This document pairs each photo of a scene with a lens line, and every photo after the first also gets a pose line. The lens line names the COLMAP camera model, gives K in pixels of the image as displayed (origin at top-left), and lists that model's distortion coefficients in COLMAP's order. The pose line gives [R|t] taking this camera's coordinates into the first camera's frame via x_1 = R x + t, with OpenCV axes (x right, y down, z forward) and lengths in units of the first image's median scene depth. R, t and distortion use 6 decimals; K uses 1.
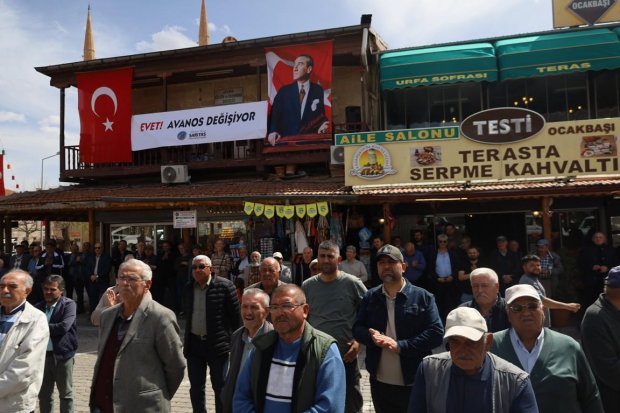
lens RADIAL K [[426.1, 0, 311.1], [0, 426.1, 211.9], [0, 0, 1]] dist [-0.012389, -0.001911]
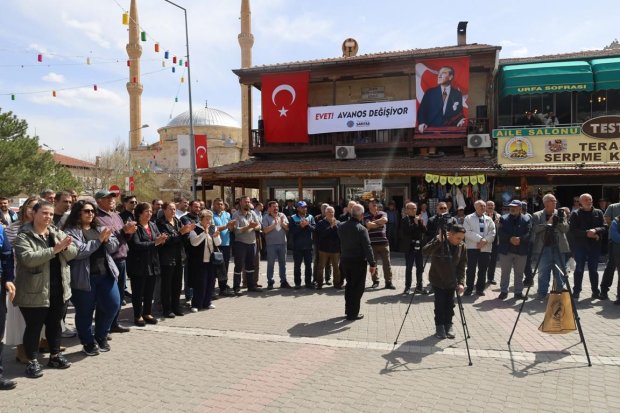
lens RADIAL K [[426.1, 0, 311.1], [0, 426.1, 211.9], [0, 0, 1]] dist [-0.012389, -0.001911]
pose [[0.999702, 0.019131, -0.015141, -0.485911], [-0.018111, 0.997730, 0.064860, 0.019003], [0.016347, -0.064566, 0.997780, -0.458652]]
